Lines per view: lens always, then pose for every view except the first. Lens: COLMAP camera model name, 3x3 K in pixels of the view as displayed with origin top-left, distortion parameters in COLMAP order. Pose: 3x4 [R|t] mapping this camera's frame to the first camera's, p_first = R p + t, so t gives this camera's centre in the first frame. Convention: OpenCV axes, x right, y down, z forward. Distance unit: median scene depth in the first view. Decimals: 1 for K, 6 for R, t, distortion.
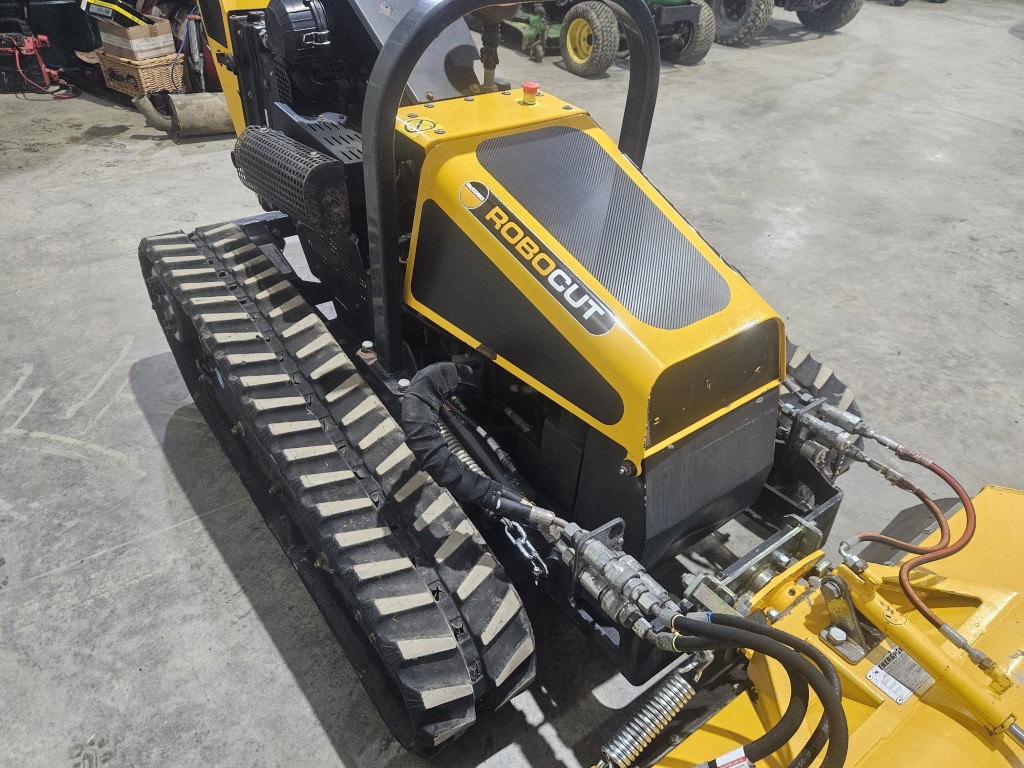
lens RADIAL K [[696.7, 0, 517.1], [0, 696.7, 389.1], [0, 0, 1]] dist [0.060822, -0.039015]
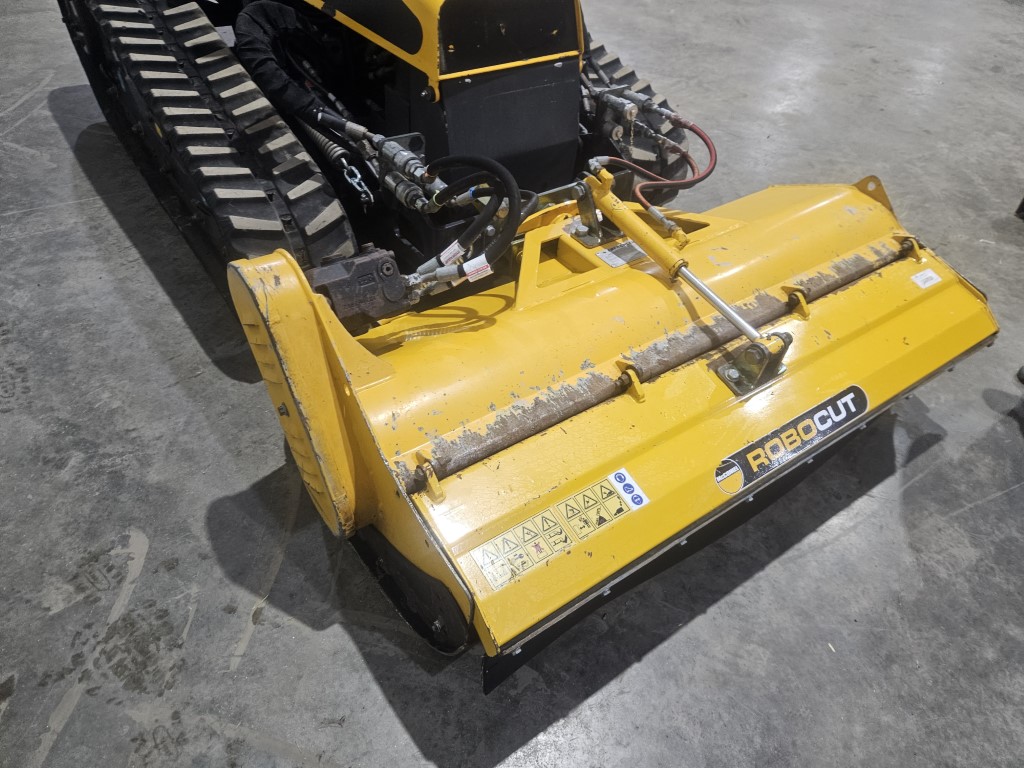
lens RADIAL K [[696.7, 0, 532.0], [0, 696.7, 383.3], [0, 0, 1]] dist [0.060822, -0.039015]
pose [[0.998548, 0.045540, 0.028779, 0.255062], [-0.048501, 0.992488, 0.112321, 0.365756], [-0.023447, -0.113553, 0.993255, -0.210719]]
